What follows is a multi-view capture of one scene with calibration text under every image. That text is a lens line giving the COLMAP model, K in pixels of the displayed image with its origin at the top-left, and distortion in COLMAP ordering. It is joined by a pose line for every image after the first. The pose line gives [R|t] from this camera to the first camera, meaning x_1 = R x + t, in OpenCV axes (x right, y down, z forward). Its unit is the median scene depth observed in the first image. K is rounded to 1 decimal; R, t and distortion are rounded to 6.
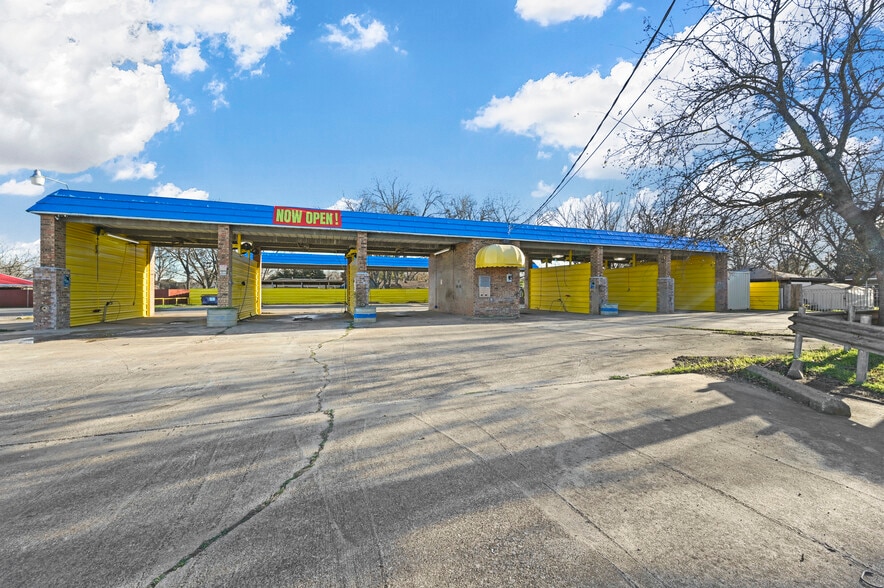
lens RADIAL K [[347.2, 0, 444.8], [0, 347.2, 294.2], [0, 0, 1]] dist [-0.001103, -0.000133]
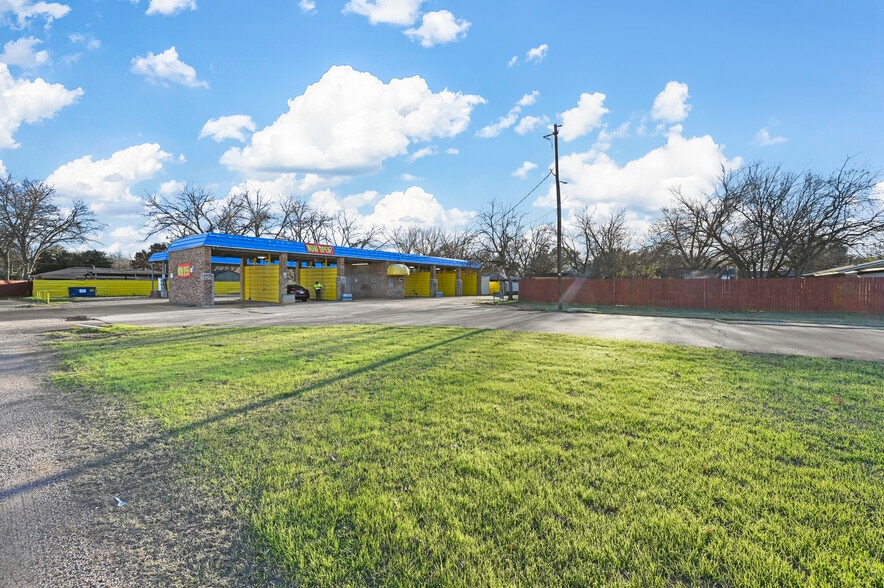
lens RADIAL K [[347.2, 0, 444.8], [0, 347.2, 294.2], [0, 0, 1]] dist [-0.001103, -0.000133]
pose [[0.834624, -0.009673, 0.550735, -0.763306], [-0.003764, 0.999722, 0.023262, -0.007858], [-0.550807, -0.021488, 0.834356, -0.921020]]
